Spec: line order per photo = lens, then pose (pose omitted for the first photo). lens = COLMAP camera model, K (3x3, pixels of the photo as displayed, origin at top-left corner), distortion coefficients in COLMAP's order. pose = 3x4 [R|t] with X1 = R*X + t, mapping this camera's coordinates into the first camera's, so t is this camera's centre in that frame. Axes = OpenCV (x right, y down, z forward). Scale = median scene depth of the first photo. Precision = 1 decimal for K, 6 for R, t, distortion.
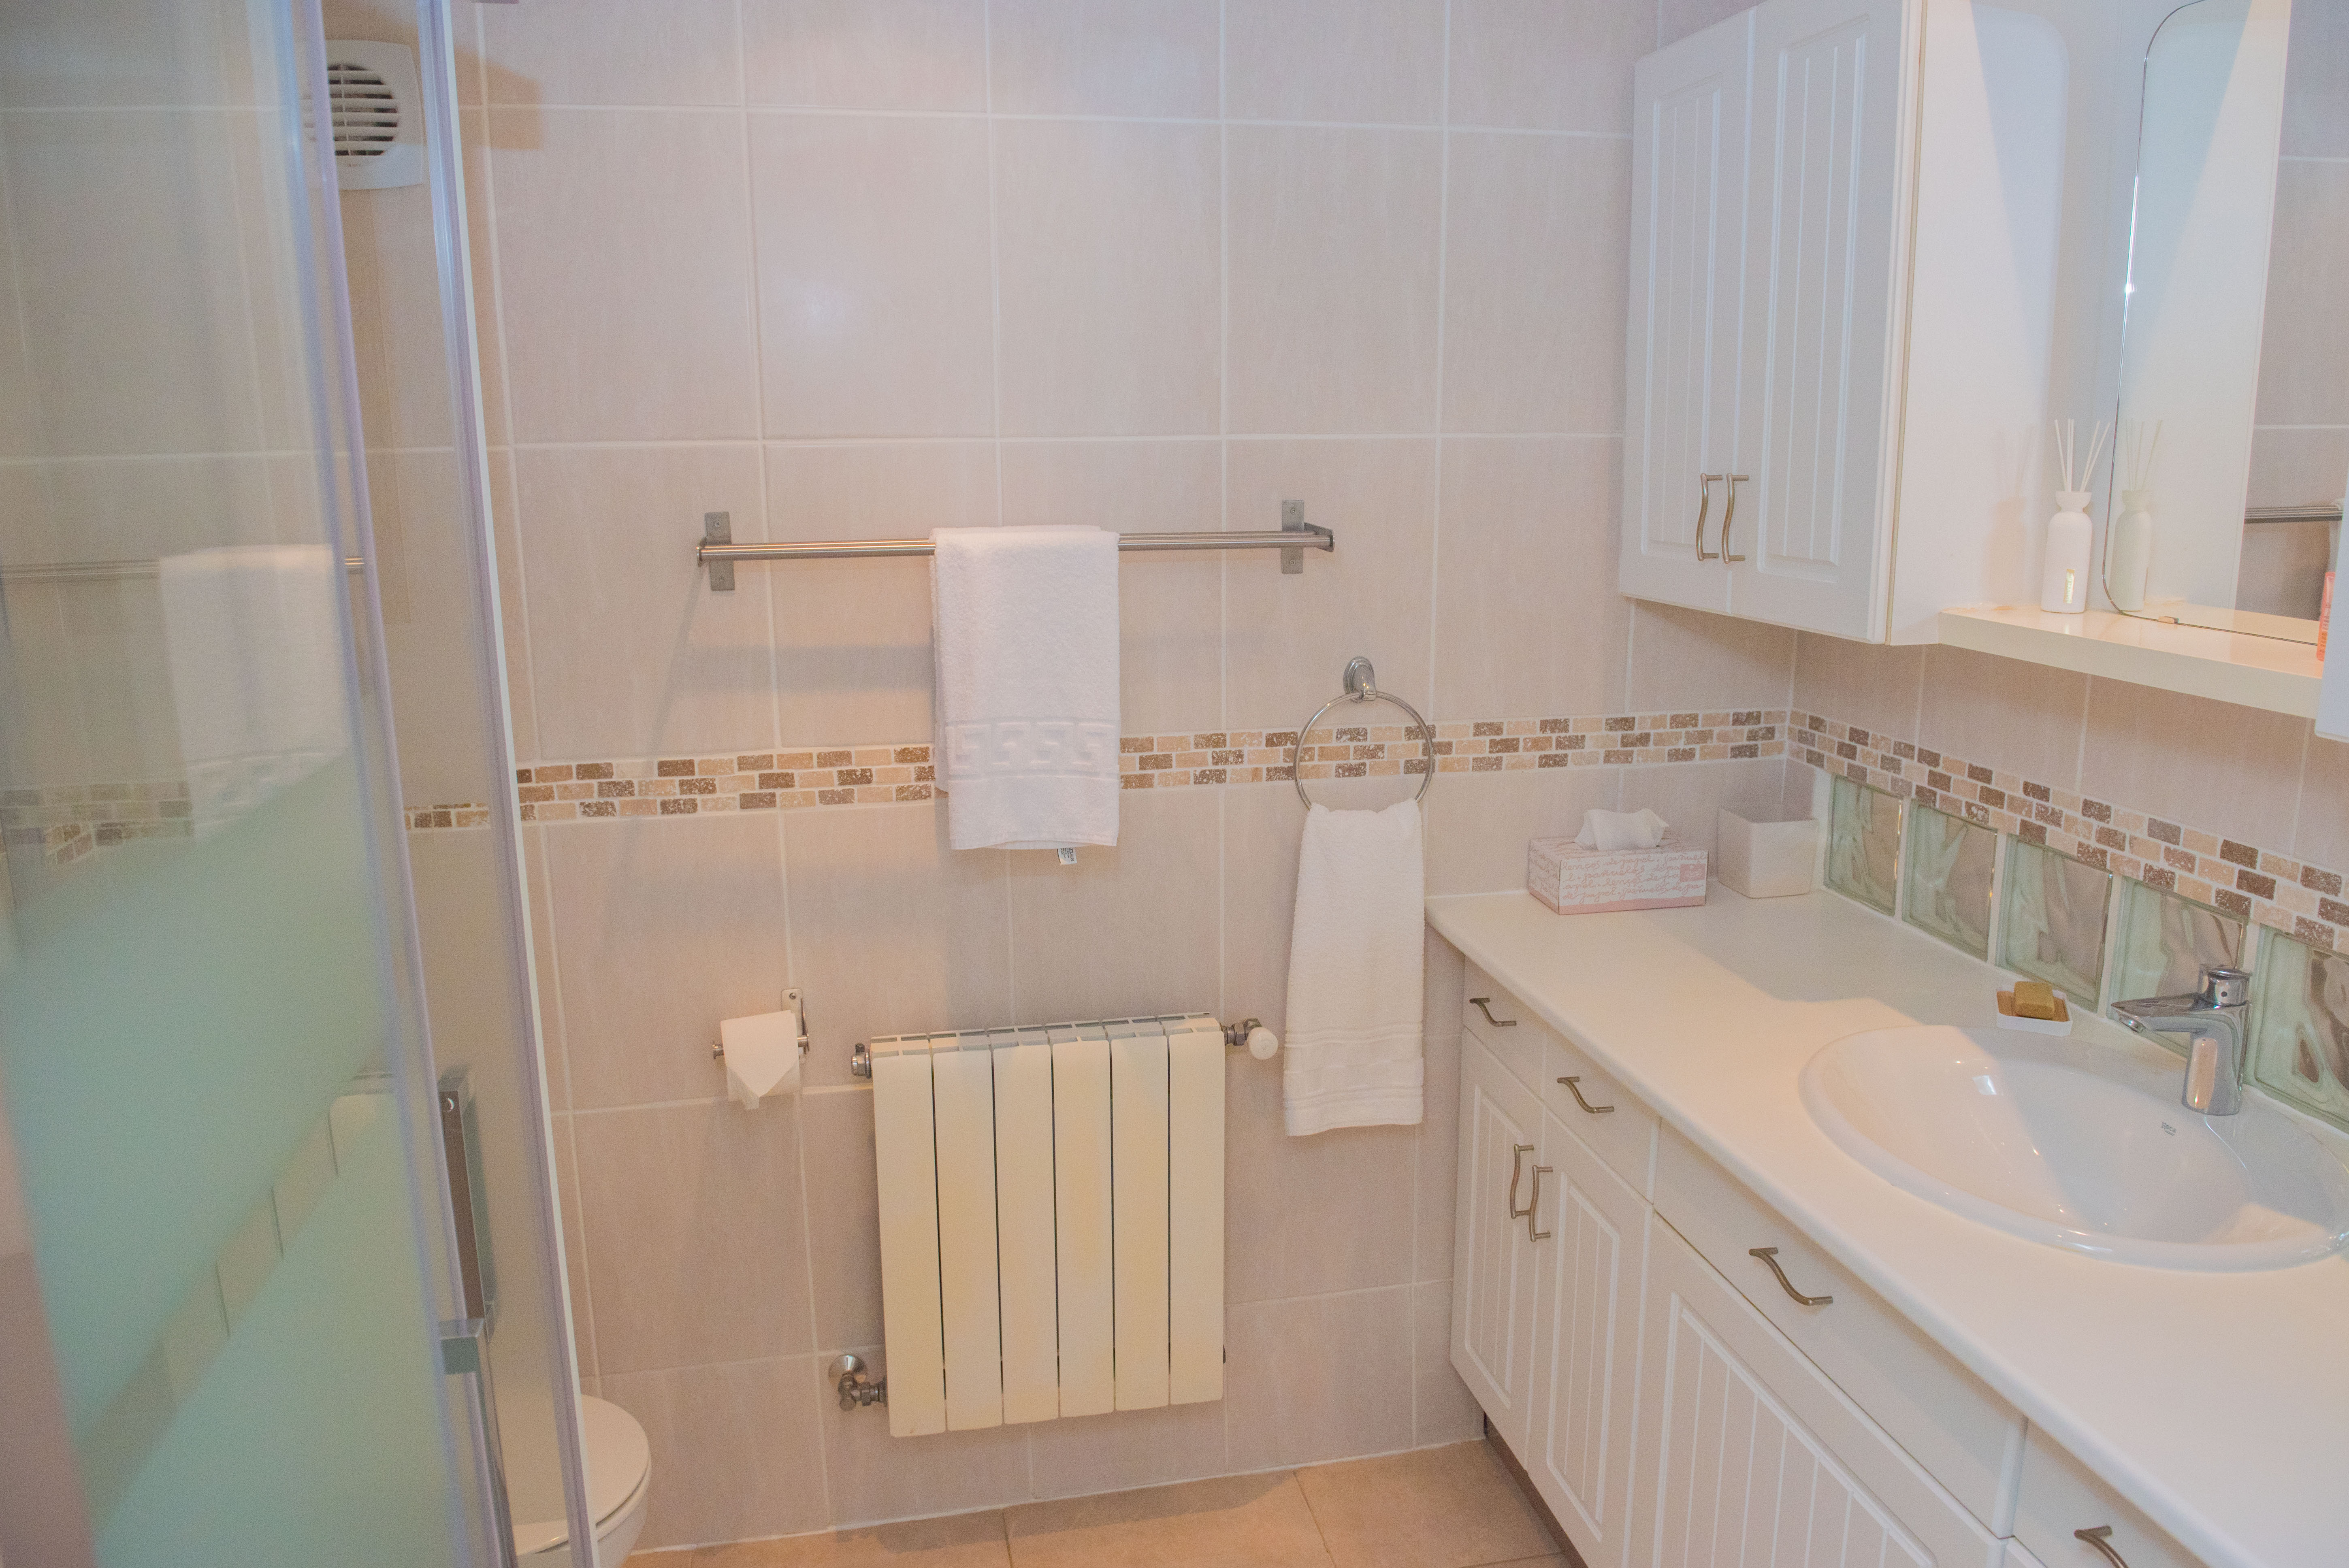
lens RADIAL K [[1609.0, 0, 1195.3], [0, 1609.0, 772.8], [0, 0, 1]] dist [-0.046988, -0.007993]
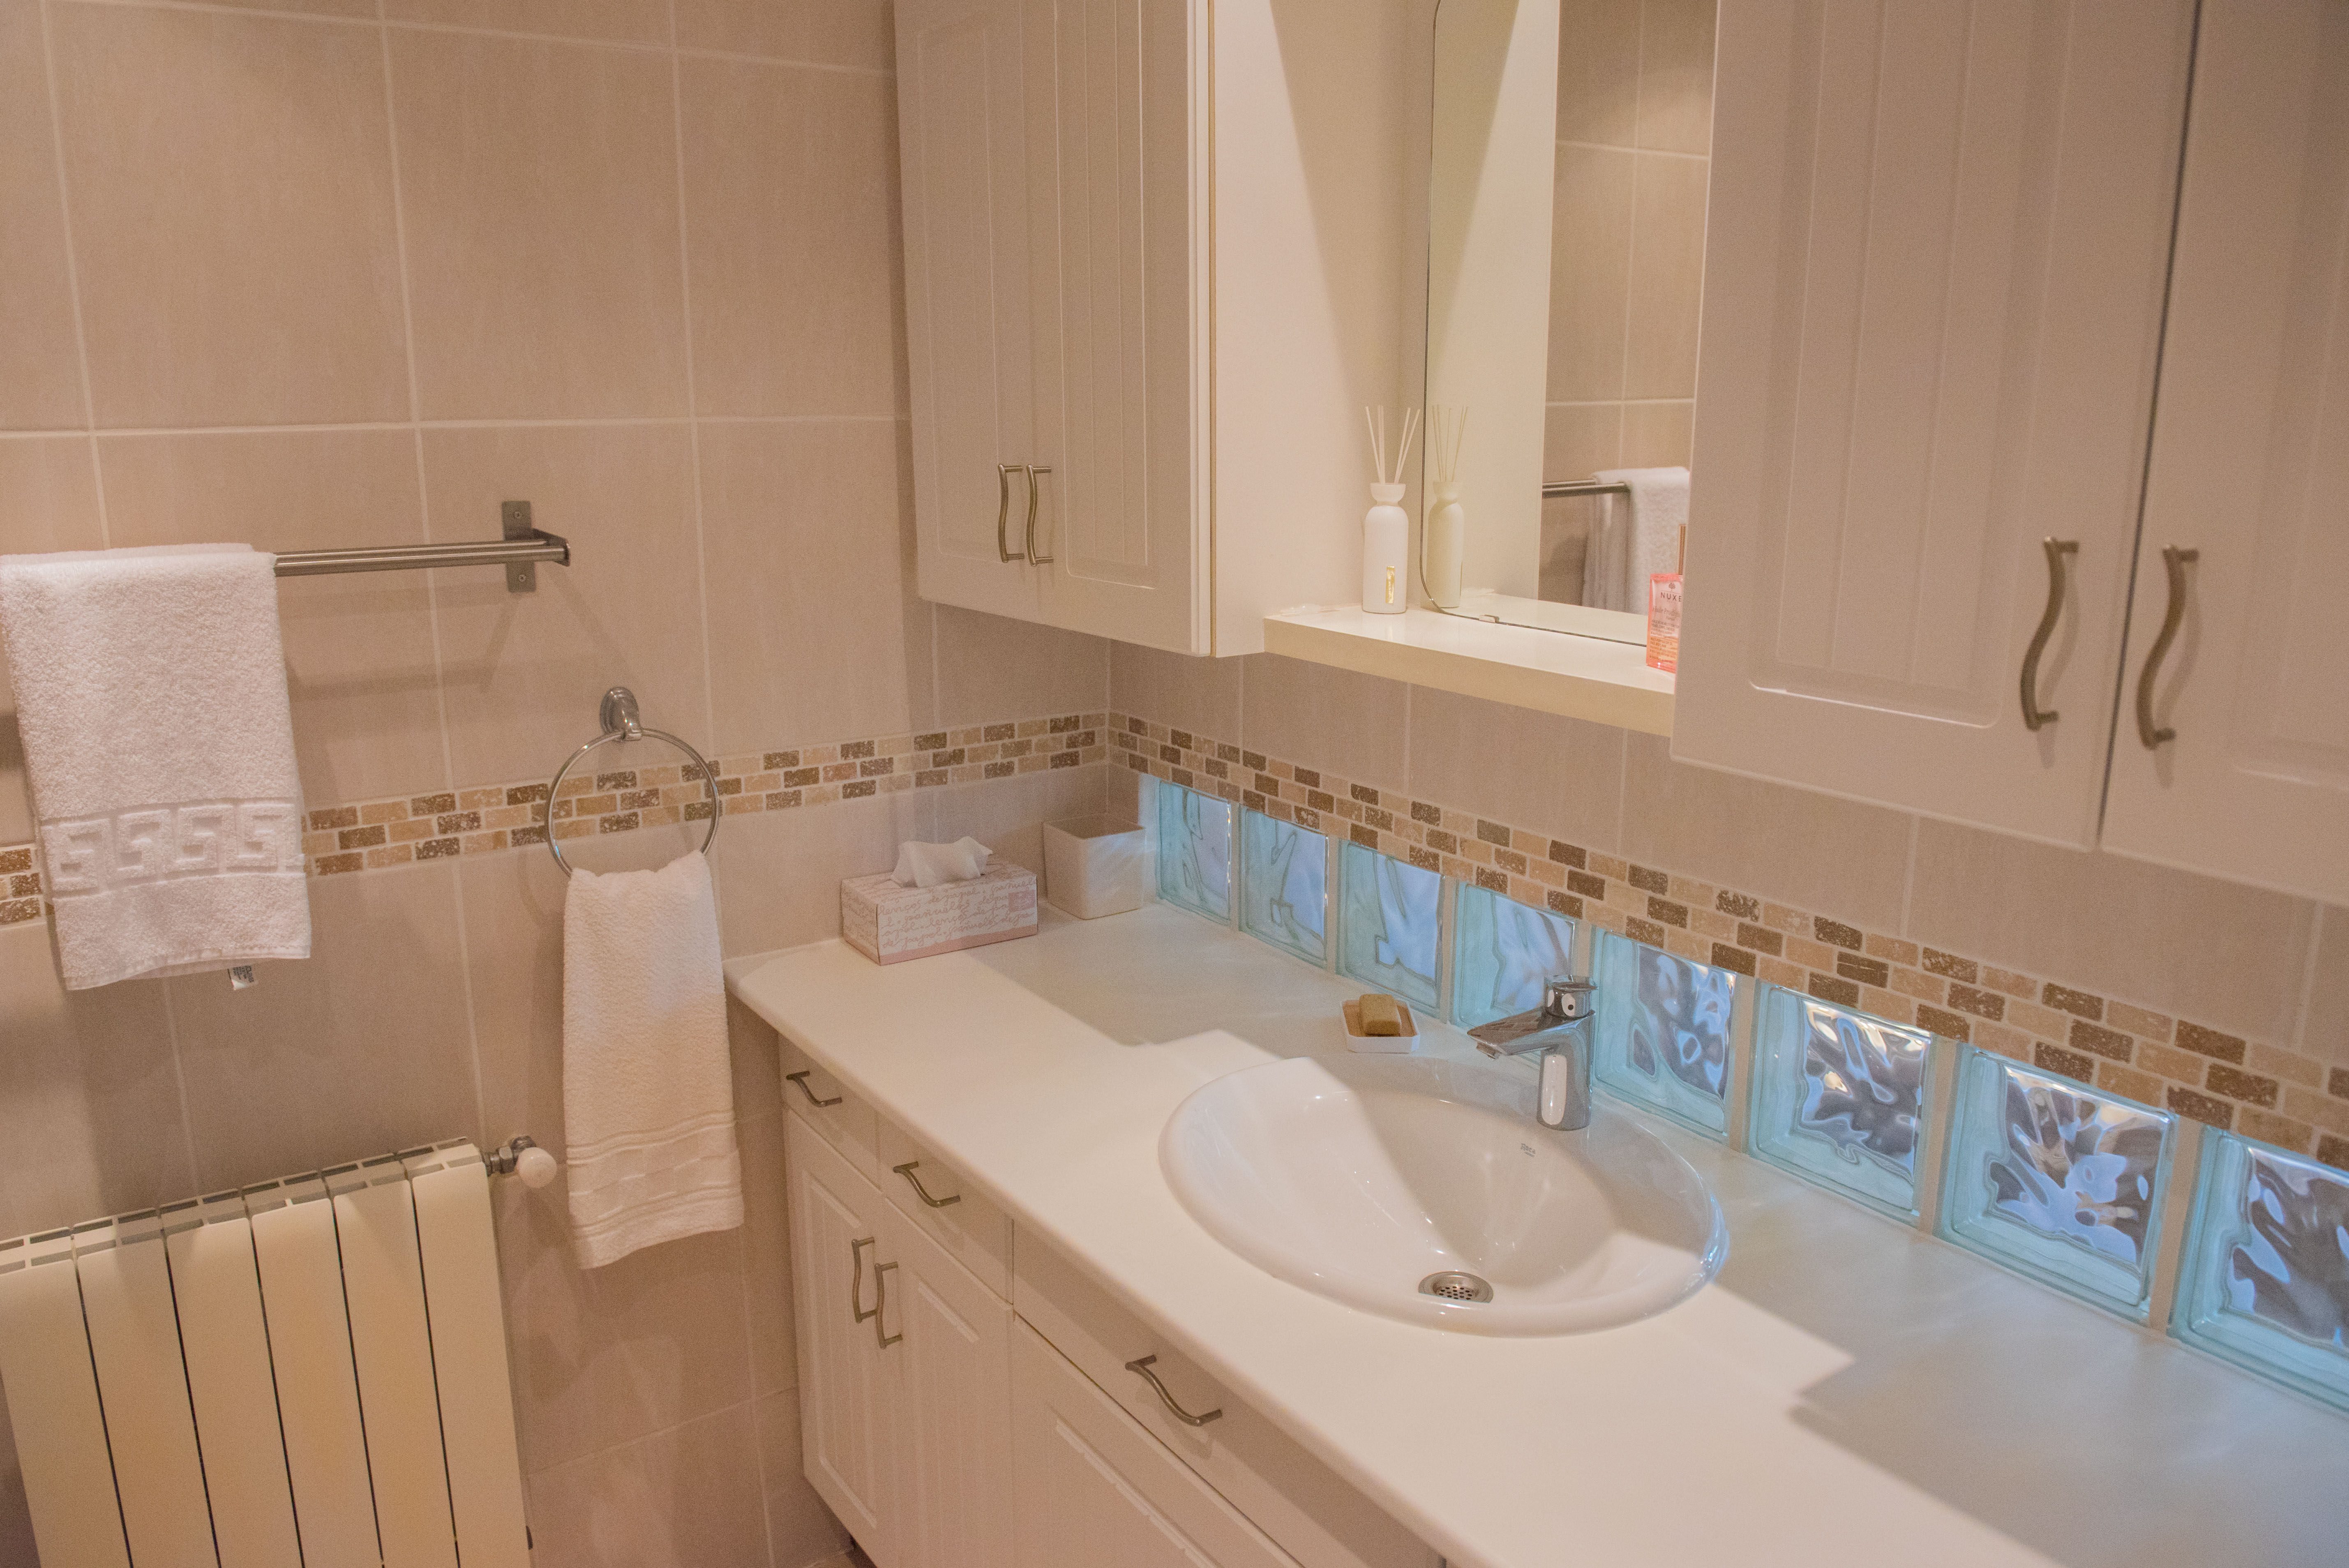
lens RADIAL K [[1609.0, 0, 1167.8], [0, 1609.0, 768.2], [0, 0, 1]] dist [-0.046988, -0.007993]
pose [[0.917851, -0.083145, 0.388120, 0.040146], [0.074520, 0.996524, 0.037251, -0.041764], [-0.389868, -0.005269, 0.920856, 0.132749]]
